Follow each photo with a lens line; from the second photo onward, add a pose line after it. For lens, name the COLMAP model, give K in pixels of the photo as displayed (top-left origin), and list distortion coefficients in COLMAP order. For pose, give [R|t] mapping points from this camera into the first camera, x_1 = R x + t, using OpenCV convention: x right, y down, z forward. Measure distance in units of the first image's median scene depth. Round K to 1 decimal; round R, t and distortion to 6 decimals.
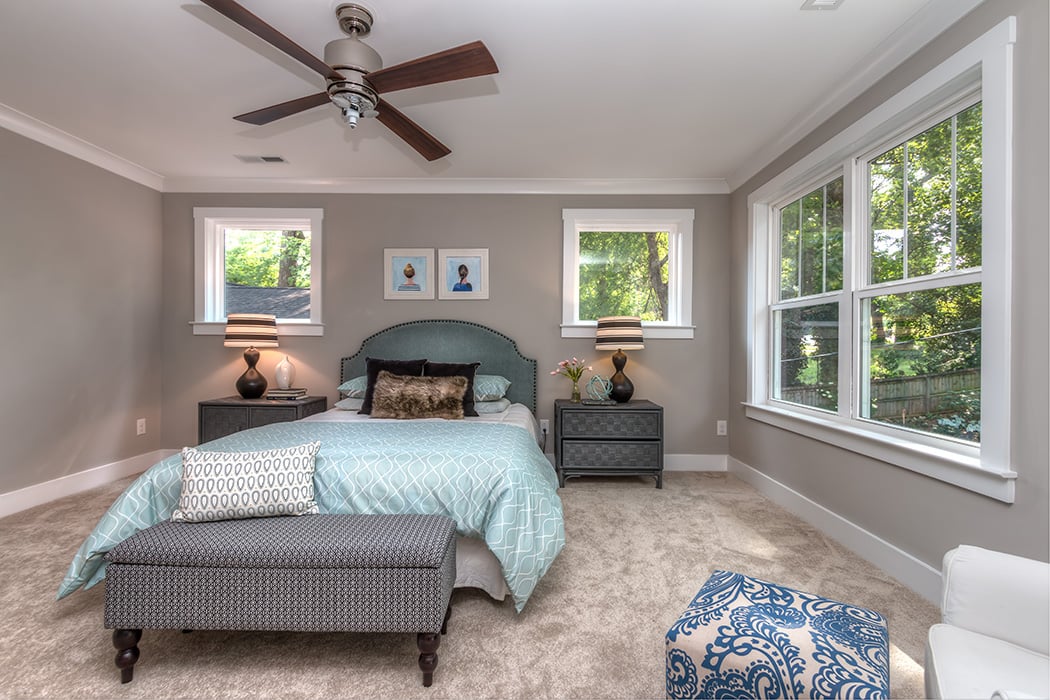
lens RADIAL K [[488.1, 0, 525.1], [0, 488.1, 346.7], [0, 0, 1]] dist [0.005824, -0.000005]
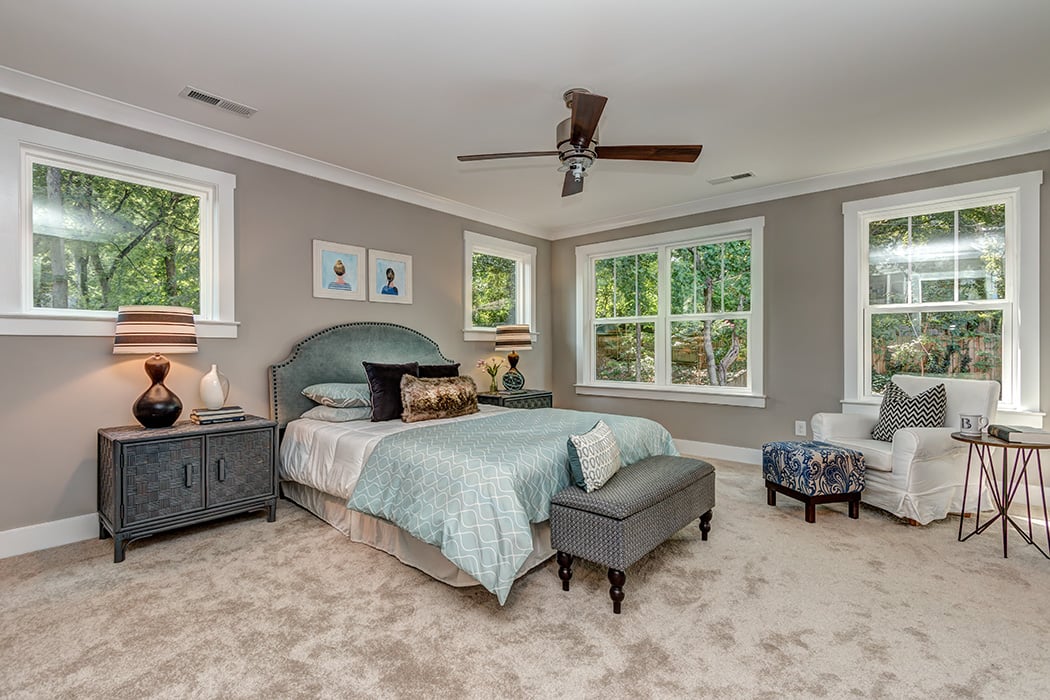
lens RADIAL K [[488.1, 0, 535.9], [0, 488.1, 351.4], [0, 0, 1]] dist [0.005824, -0.000005]
pose [[0.628361, -0.015201, 0.777773, -0.725884], [0.005012, 0.999867, 0.015493, -0.010348], [-0.777906, -0.005838, 0.628354, 0.132450]]
